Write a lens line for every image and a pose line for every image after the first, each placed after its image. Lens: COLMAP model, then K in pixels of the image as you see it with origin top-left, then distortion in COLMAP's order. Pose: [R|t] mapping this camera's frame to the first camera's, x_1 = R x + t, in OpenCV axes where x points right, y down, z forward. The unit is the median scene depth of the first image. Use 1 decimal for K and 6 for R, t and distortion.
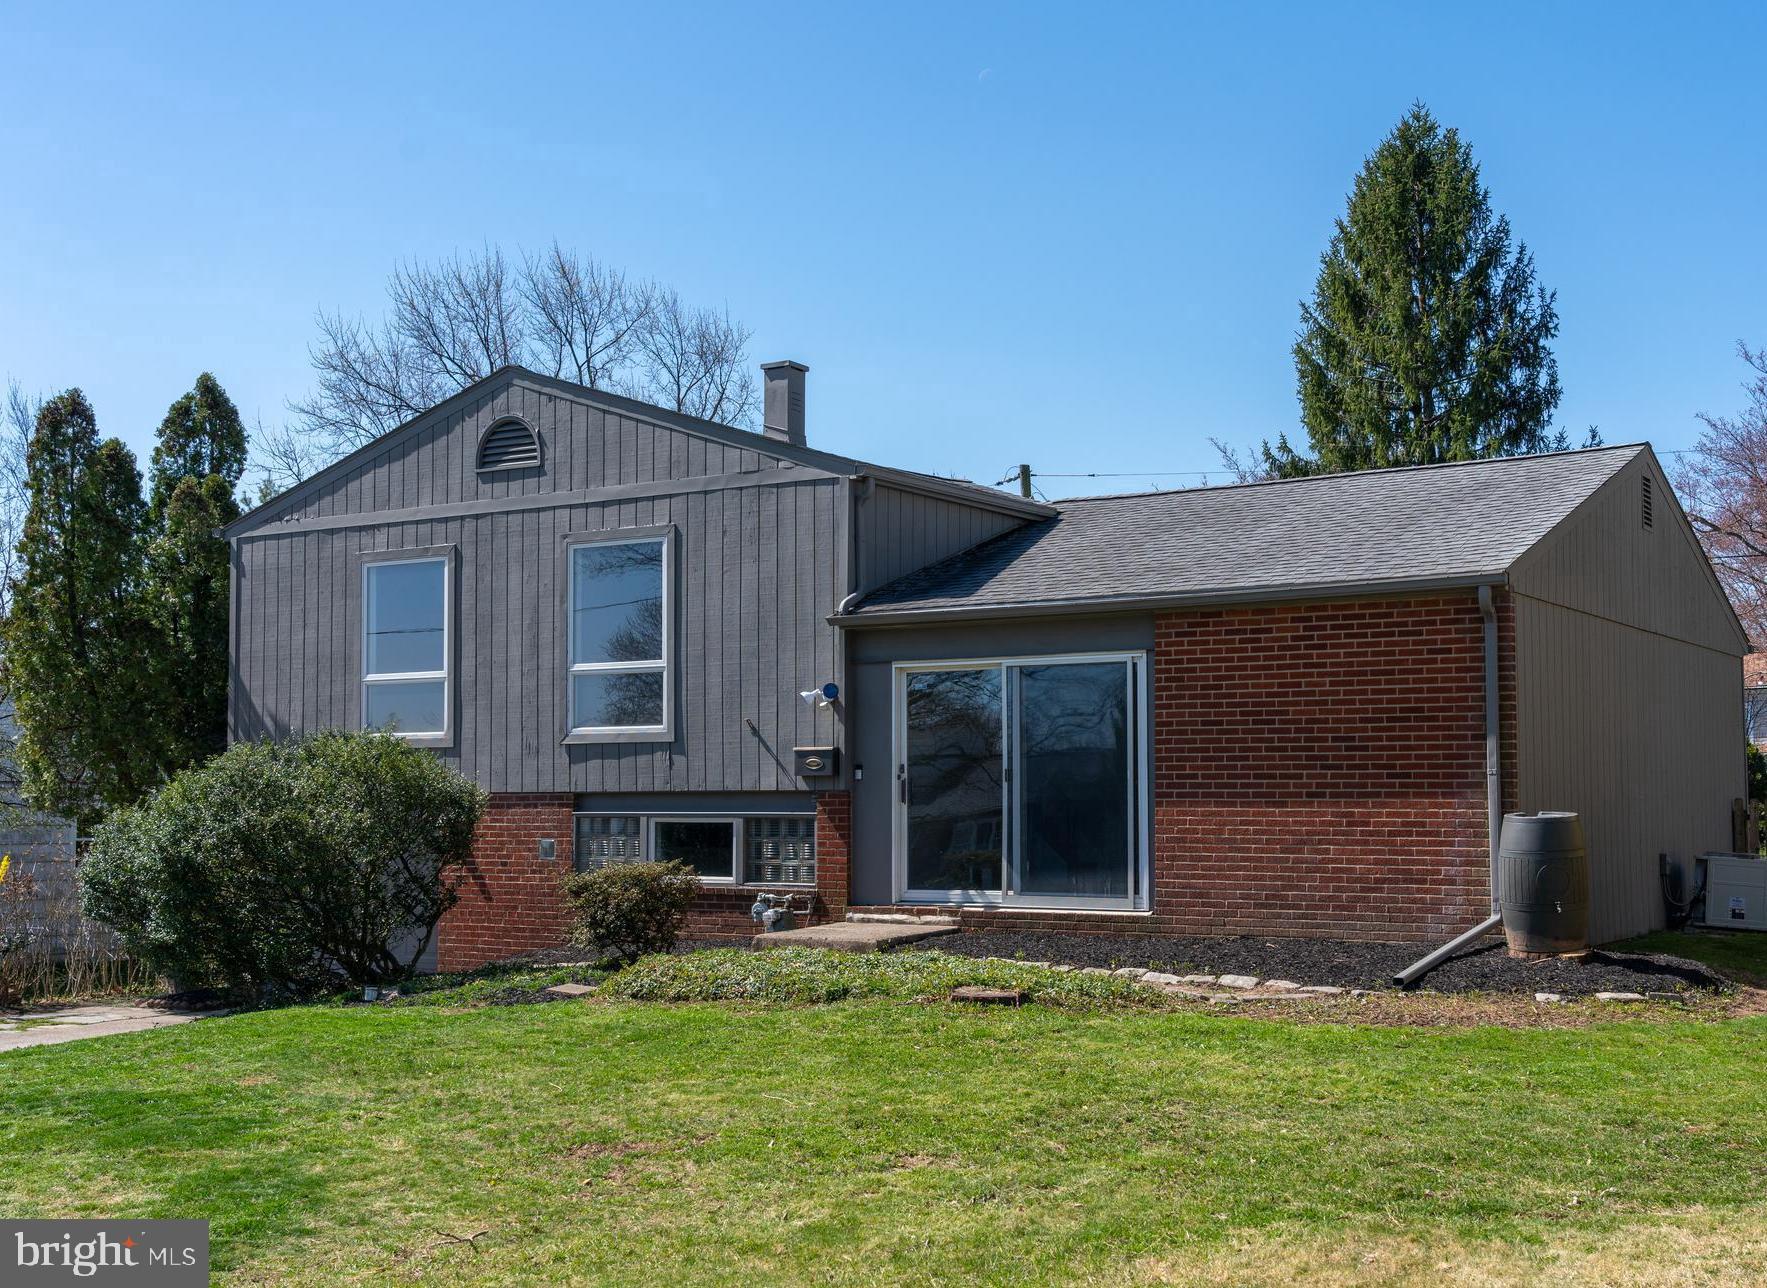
lens RADIAL K [[2072.6, 0, 928.2], [0, 2072.6, 688.9], [0, 0, 1]] dist [0.075051, 0.000000]
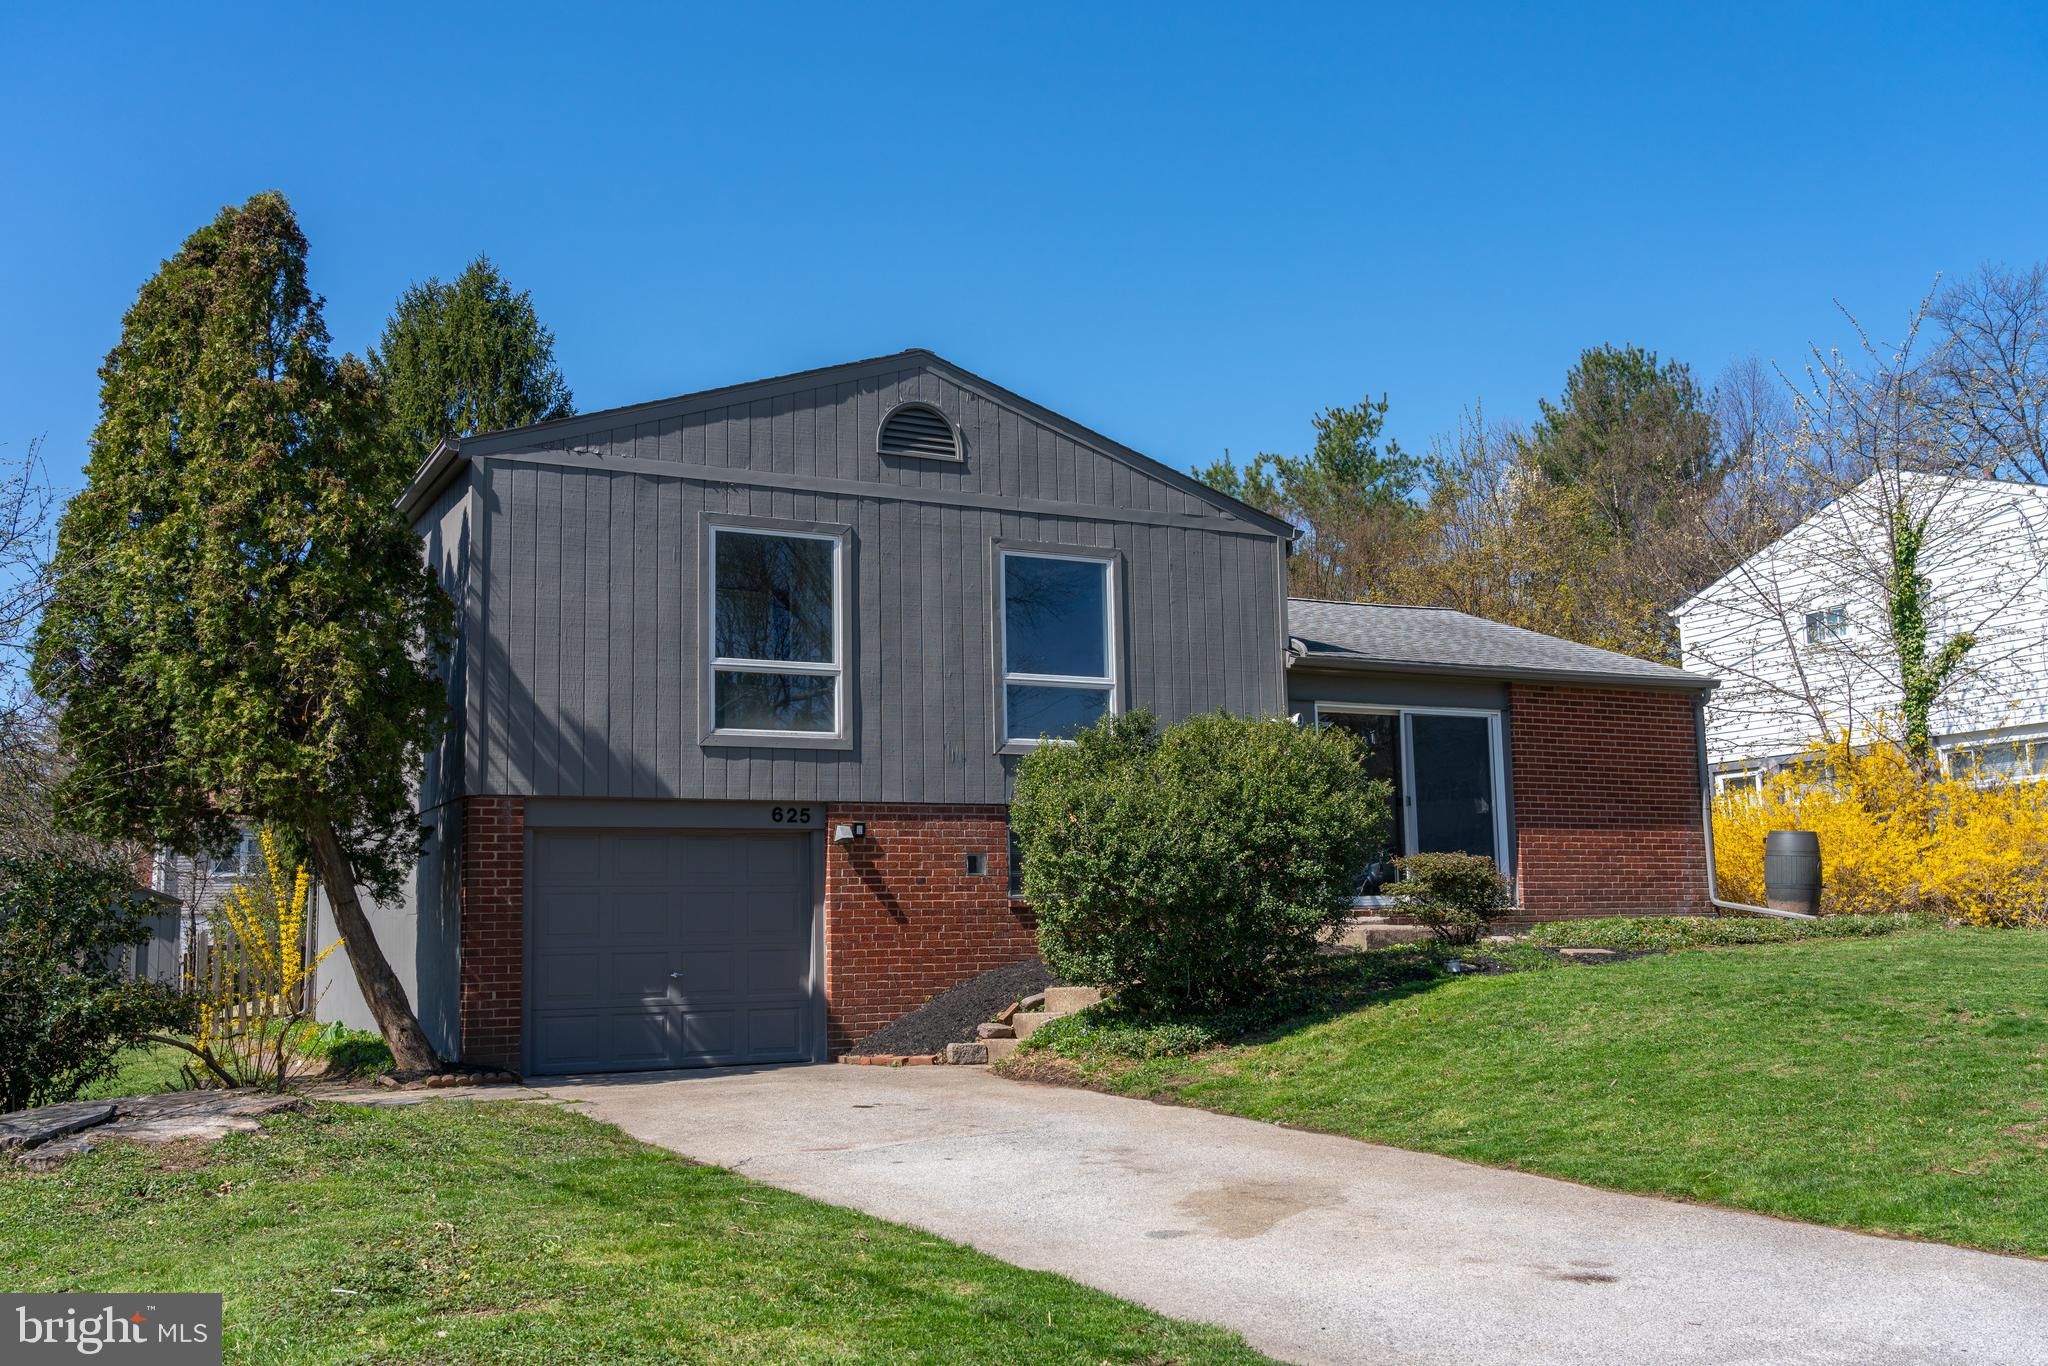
lens RADIAL K [[1912.8, 0, 1031.0], [0, 1912.8, 681.8], [0, 0, 1]] dist [0.044990, 0.000000]
pose [[0.496197, 0.112453, 0.860896, -0.979756], [-0.024792, 0.993007, -0.115421, 0.099901], [-0.867856, 0.035929, 0.495515, 0.577789]]
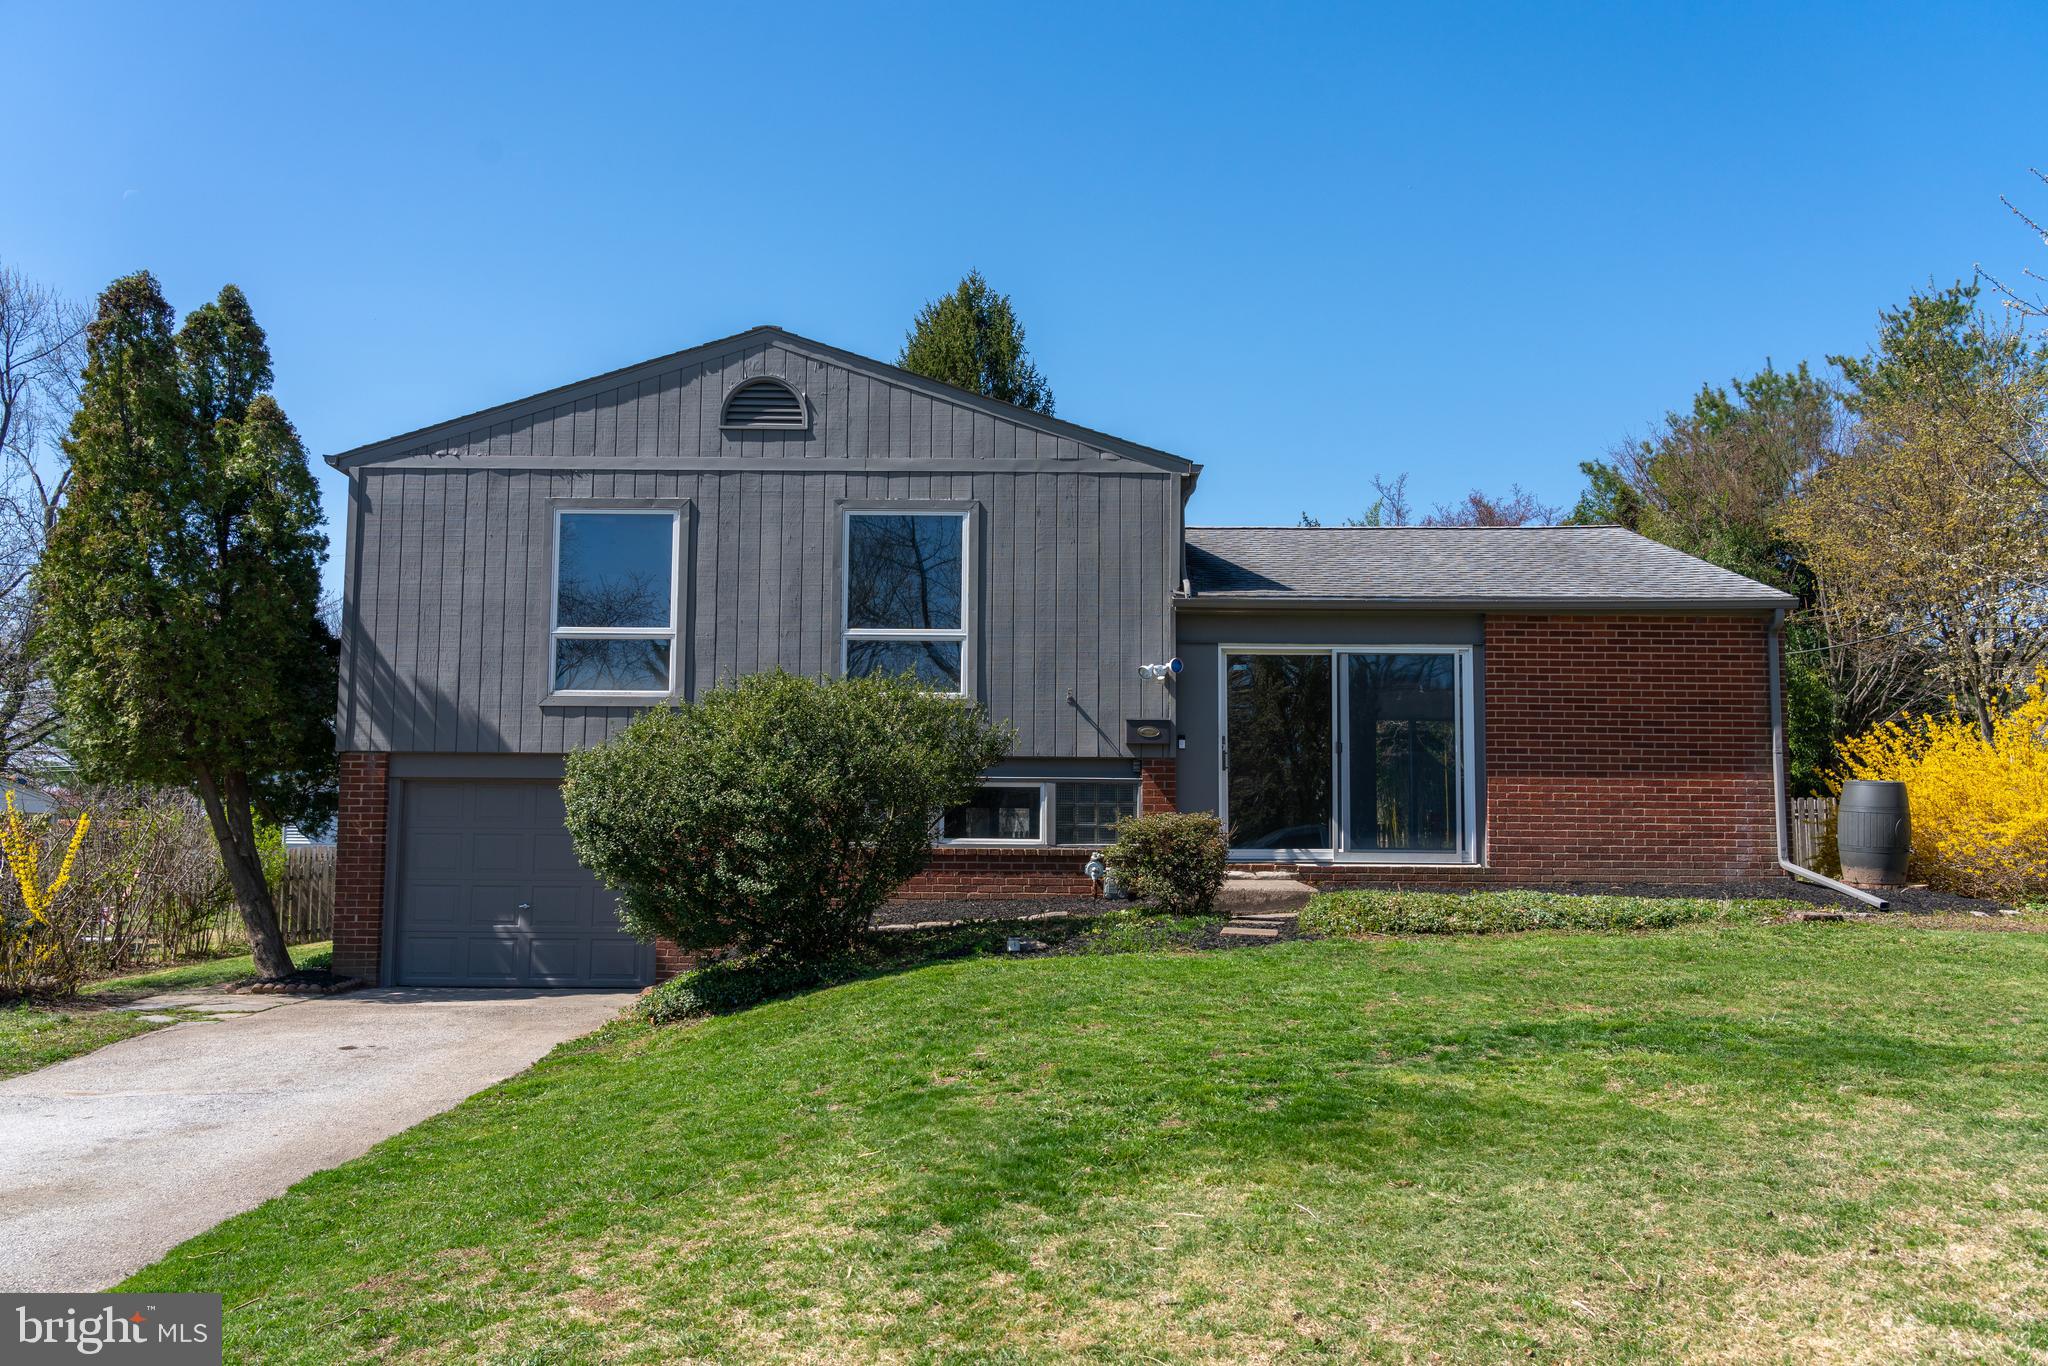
lens RADIAL K [[1609.6, 0, 1016.5], [0, 1609.6, 684.4], [0, 0, 1]] dist [0.011668, 0.017311]
pose [[0.850552, 0.059648, 0.522498, -0.533223], [-0.038523, 0.997944, -0.051214, 0.054580], [-0.524478, 0.023432, 0.851101, 0.309695]]
